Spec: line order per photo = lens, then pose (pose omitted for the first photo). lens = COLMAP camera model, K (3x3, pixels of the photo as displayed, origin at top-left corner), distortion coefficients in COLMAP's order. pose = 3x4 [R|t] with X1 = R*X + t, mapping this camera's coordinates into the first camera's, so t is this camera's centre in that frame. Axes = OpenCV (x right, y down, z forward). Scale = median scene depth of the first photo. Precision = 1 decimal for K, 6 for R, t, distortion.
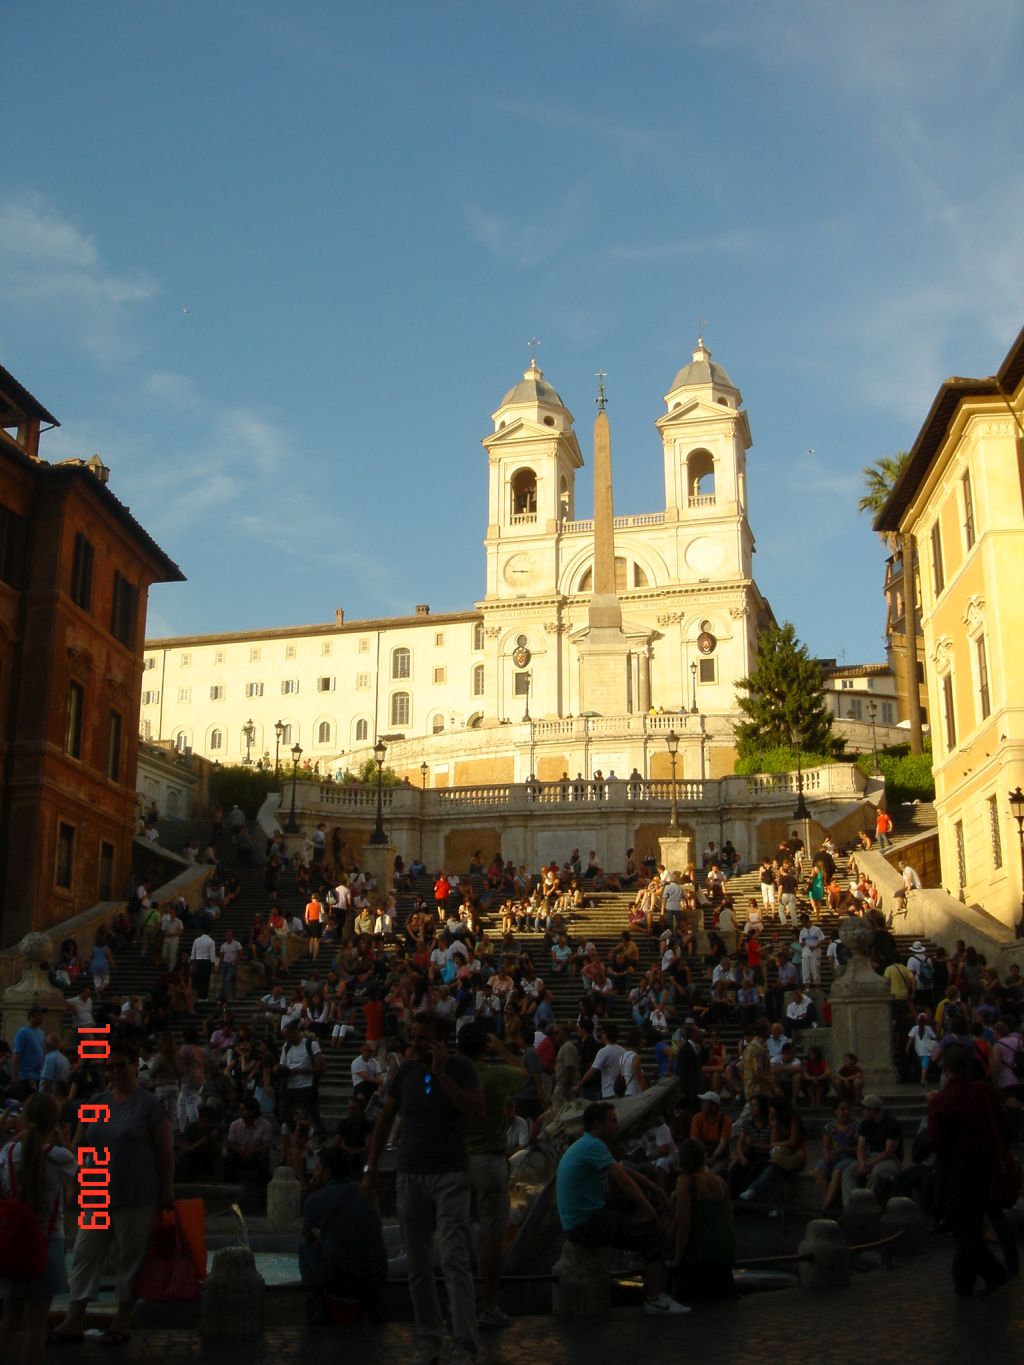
lens RADIAL K [[1541.0, 0, 511.9], [0, 1541.0, 681.6], [0, 0, 1]] dist [-0.013527, 0.000000]
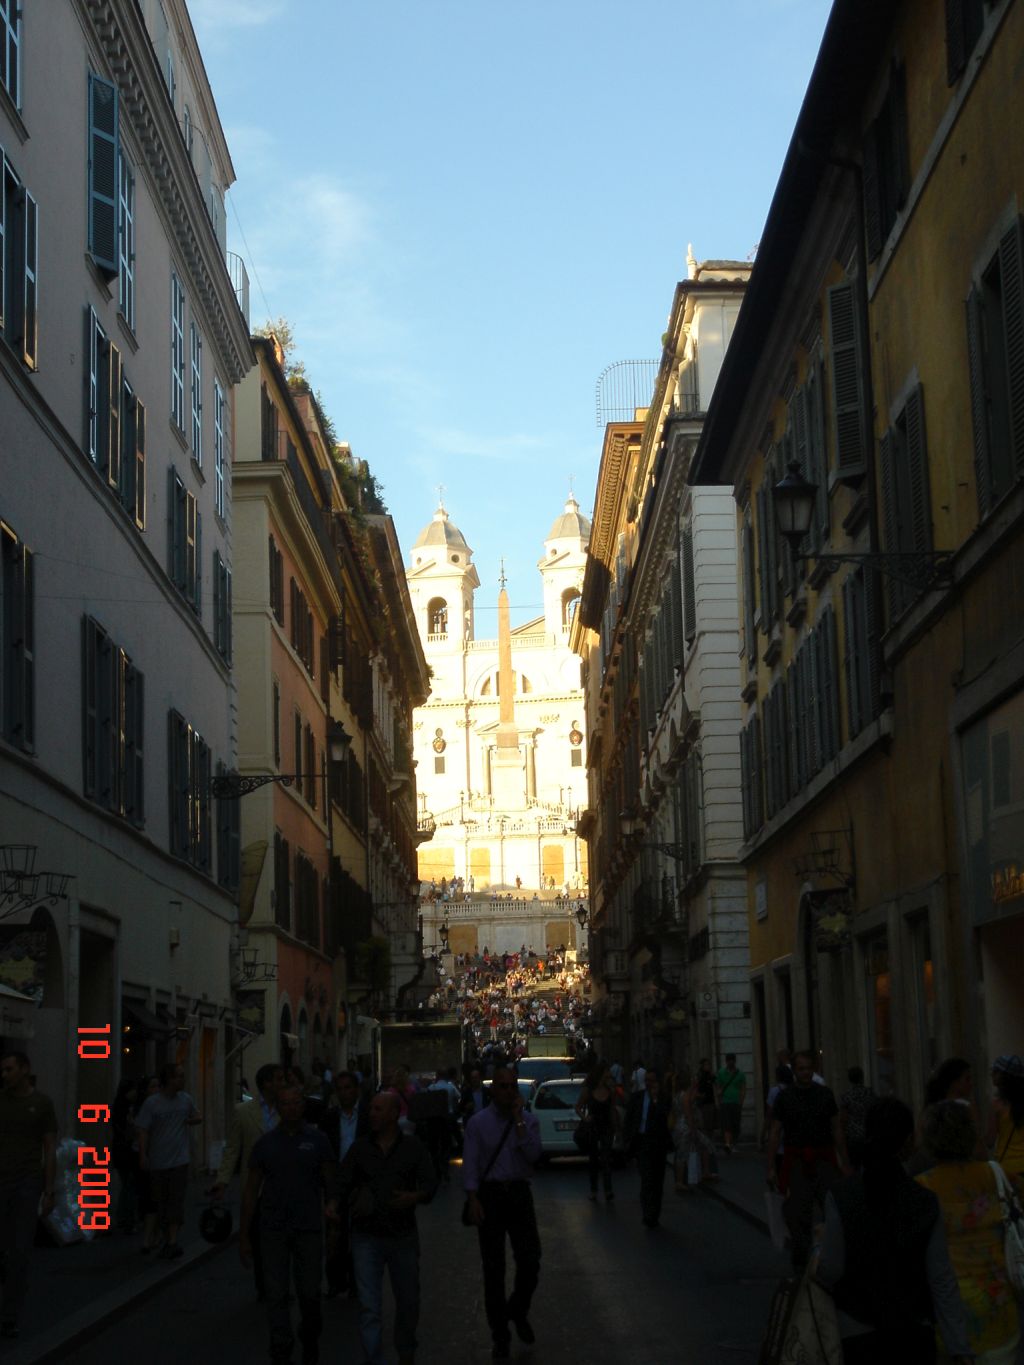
lens RADIAL K [[2323.5, 0, 512.0], [0, 2323.5, 682.9], [0, 0, 1]] dist [-0.001021, 0.000000]
pose [[0.994356, -0.012818, 0.105319, -0.142489], [0.003353, 0.995976, 0.089556, -0.250582], [-0.106043, -0.088698, 0.990398, -1.003517]]
